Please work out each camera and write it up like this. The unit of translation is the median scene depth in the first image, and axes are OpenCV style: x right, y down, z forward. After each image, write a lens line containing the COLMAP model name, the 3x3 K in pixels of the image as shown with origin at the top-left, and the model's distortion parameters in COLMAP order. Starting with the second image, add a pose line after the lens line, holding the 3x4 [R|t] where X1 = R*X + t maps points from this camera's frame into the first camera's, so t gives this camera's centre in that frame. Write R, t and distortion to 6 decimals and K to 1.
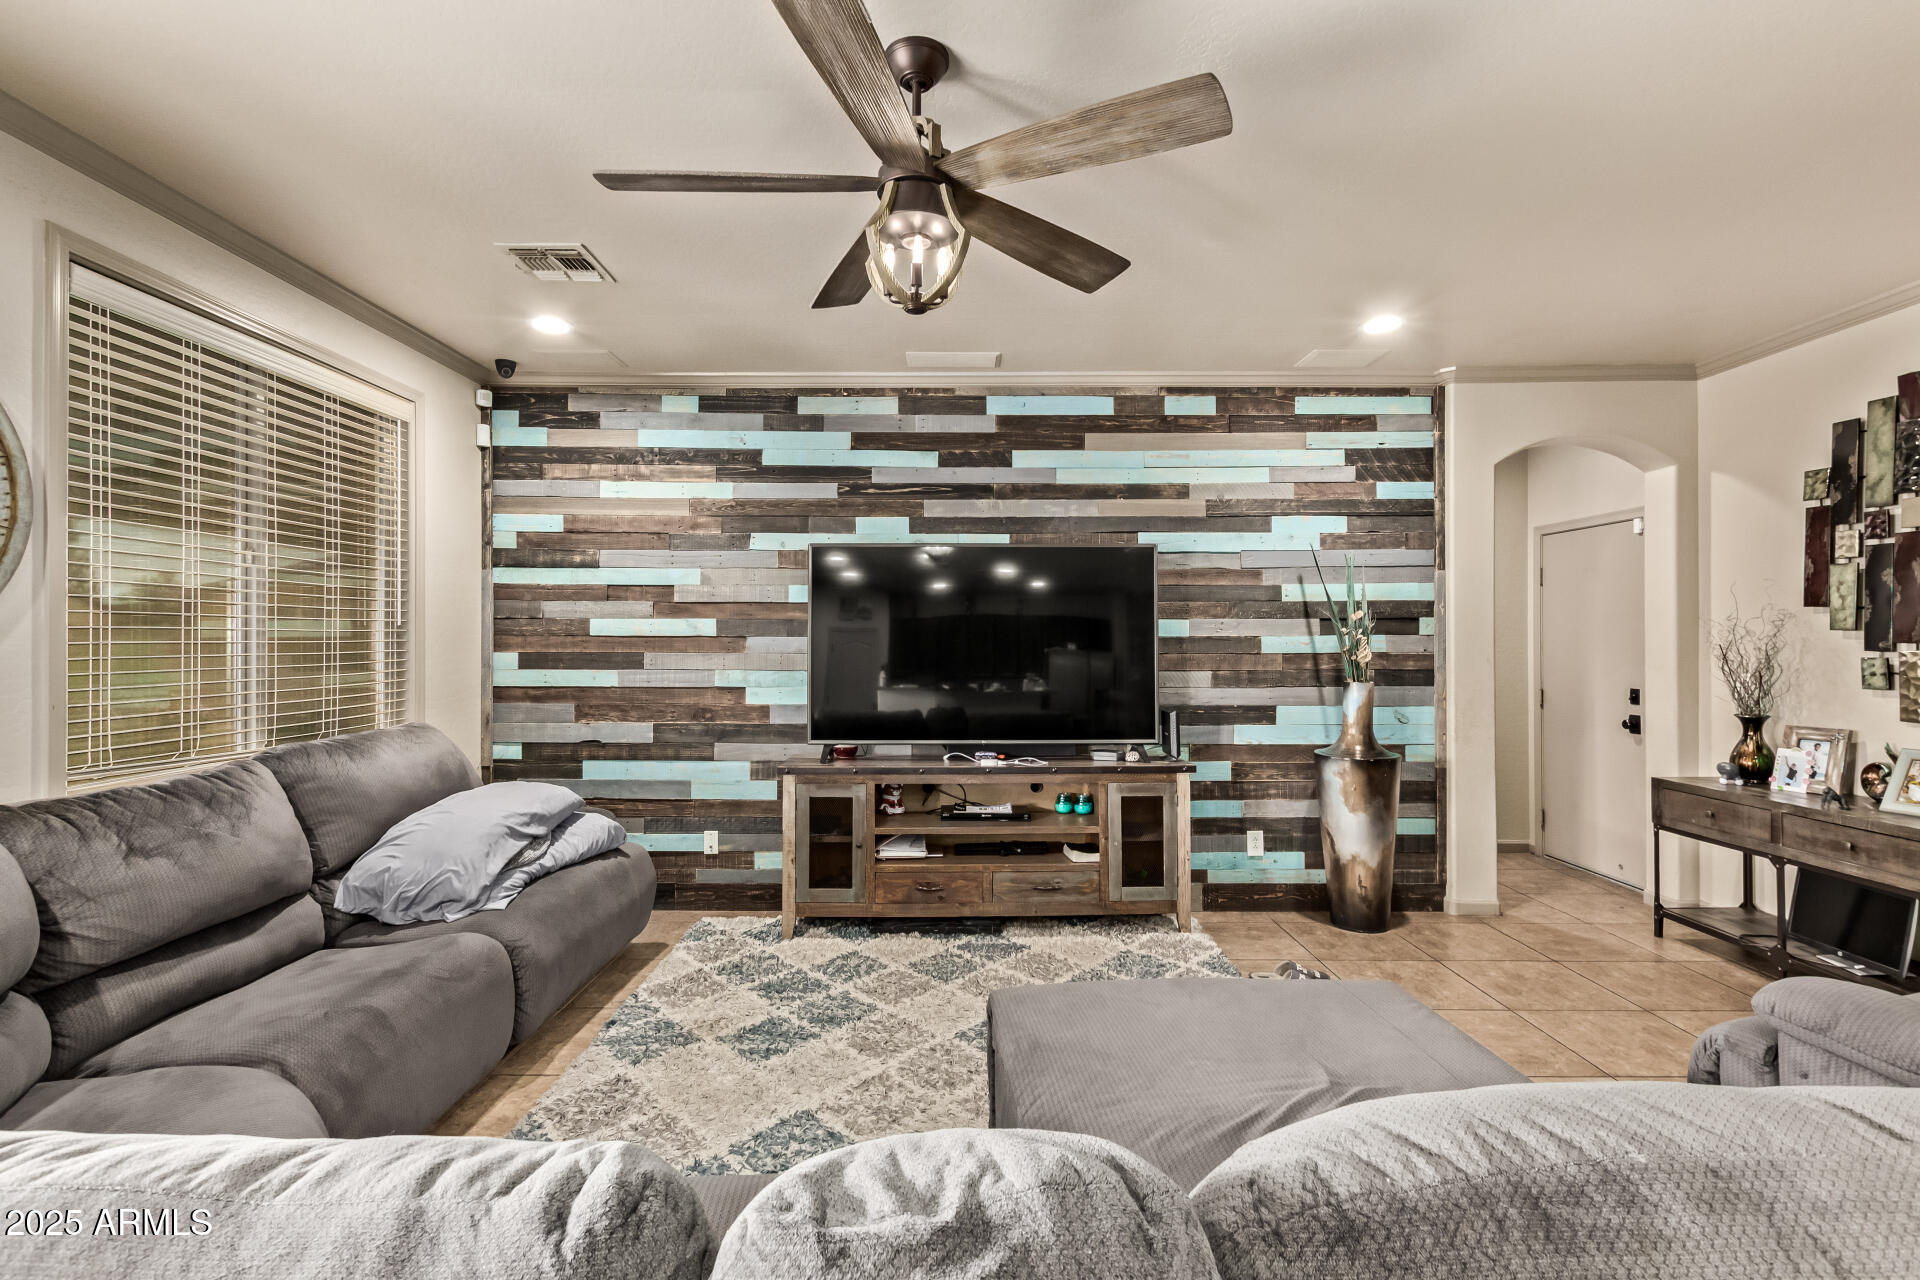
lens RADIAL K [[882.3, 0, 959.9], [0, 882.3, 634.1], [0, 0, 1]] dist [0.004772, 0.000559]
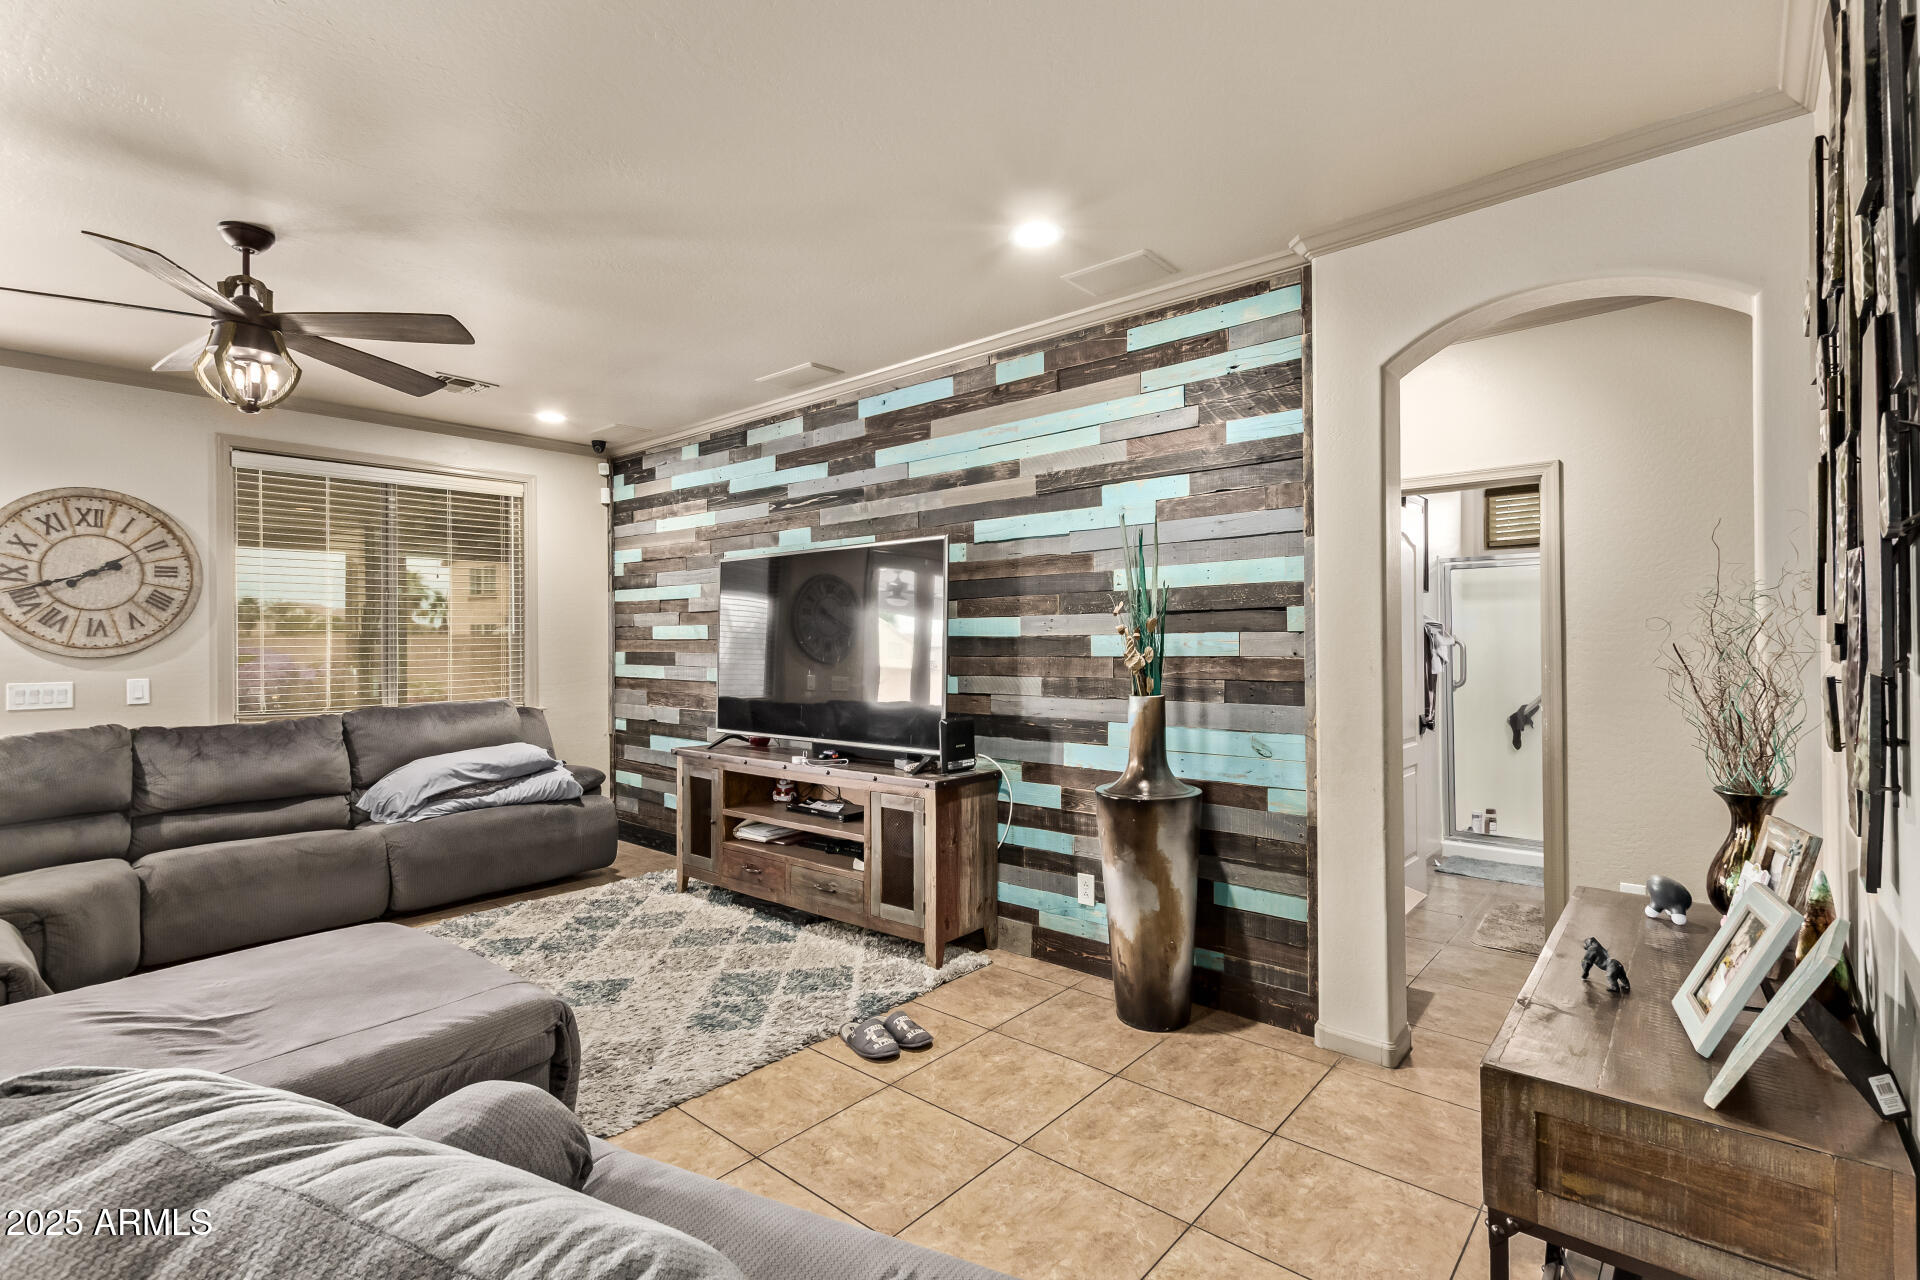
lens RADIAL K [[882.3, 0, 947.6], [0, 882.3, 636.5], [0, 0, 1]] dist [0.004772, 0.000559]
pose [[0.755759, -0.007702, -0.654805, 0.773590], [0.011811, 0.999929, 0.001871, 0.000396], [0.654744, -0.009147, 0.755796, 0.301053]]
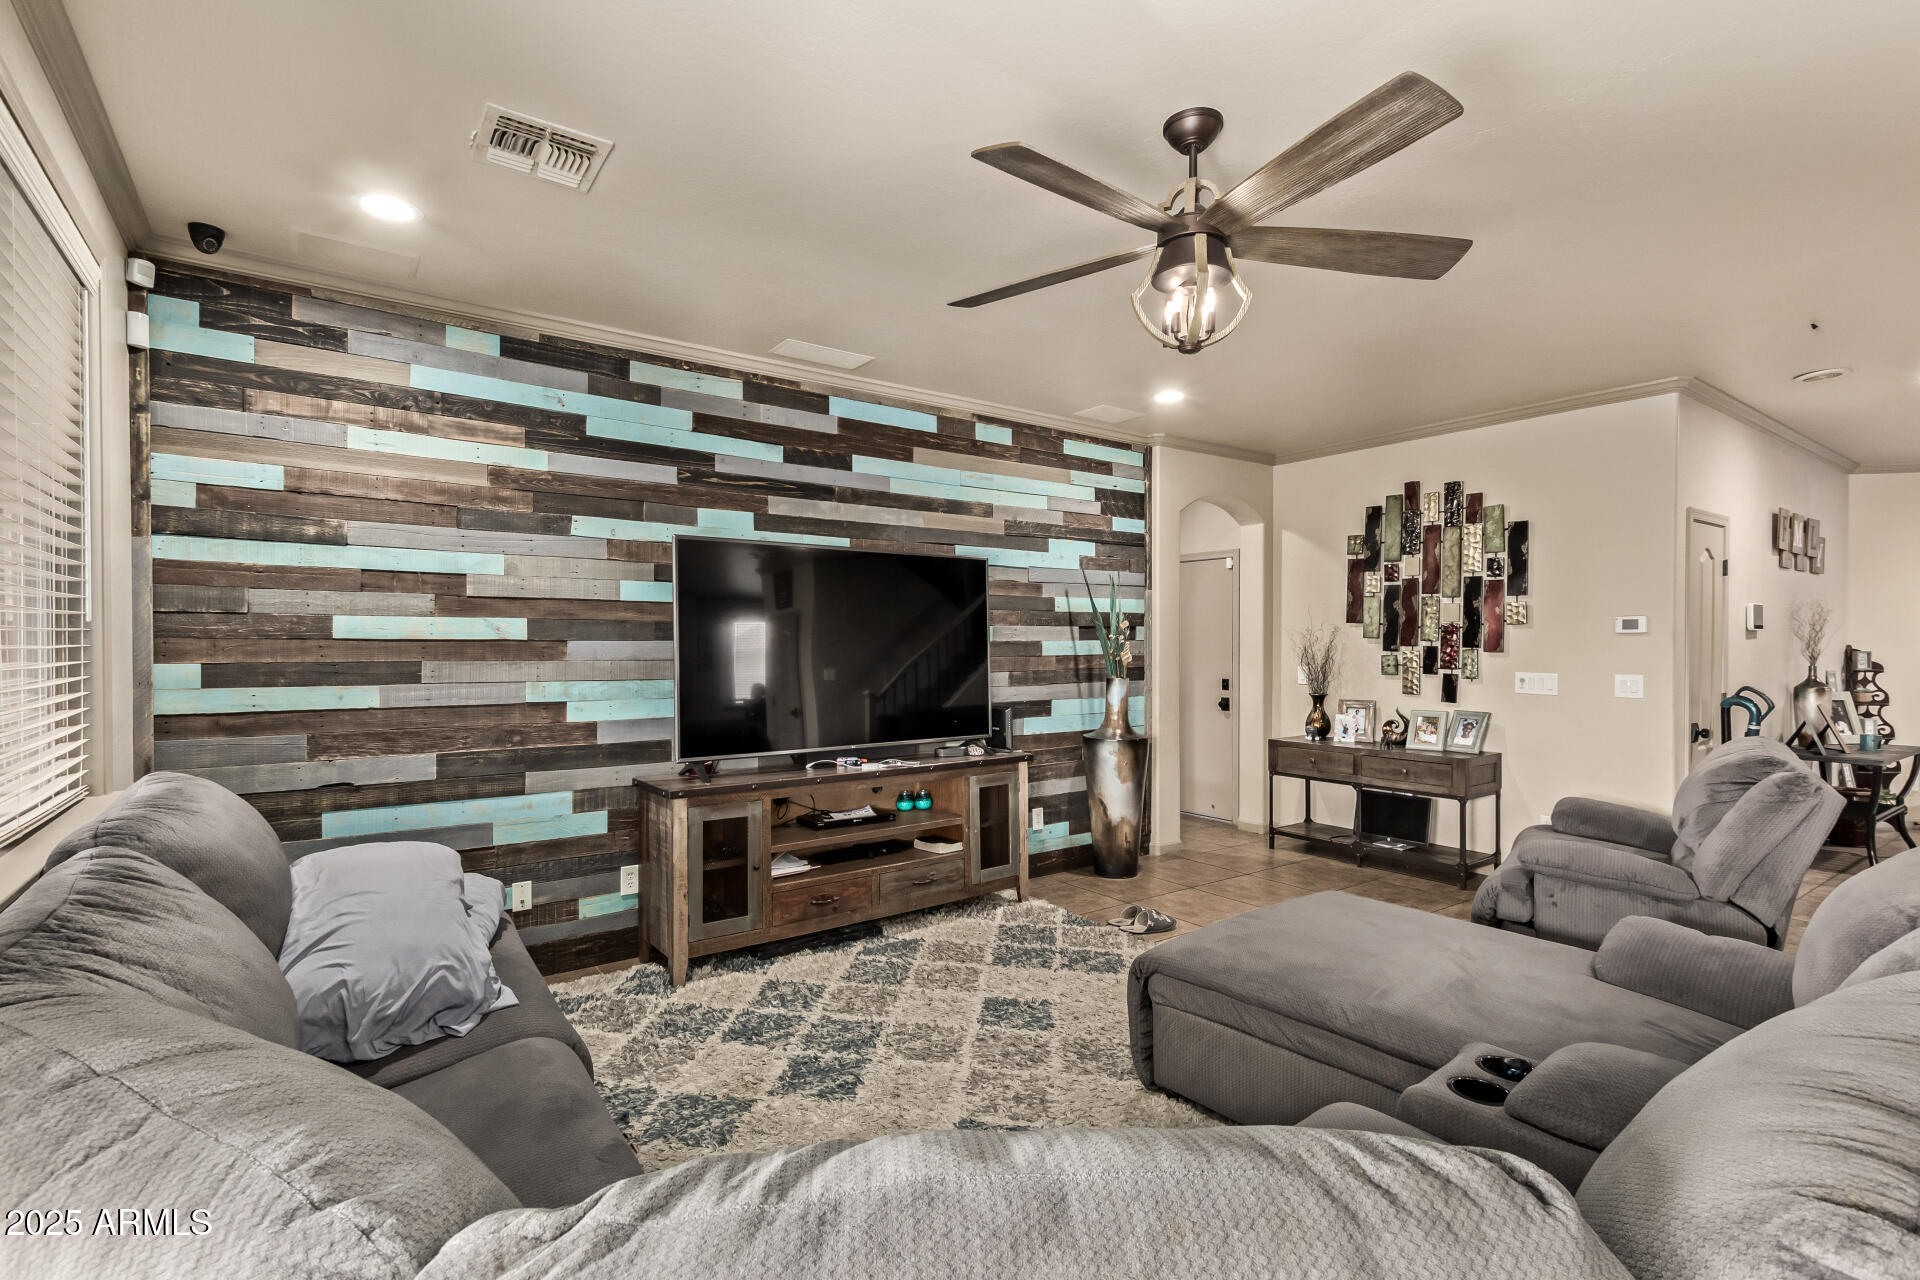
lens RADIAL K [[882.3, 0, 956.7], [0, 882.3, 648.7], [0, 0, 1]] dist [0.004772, 0.000559]
pose [[0.813467, -0.003380, 0.581601, -0.428851], [-0.003801, 0.999931, 0.011128, -0.000019], [-0.581598, -0.011263, 0.813398, 0.117051]]
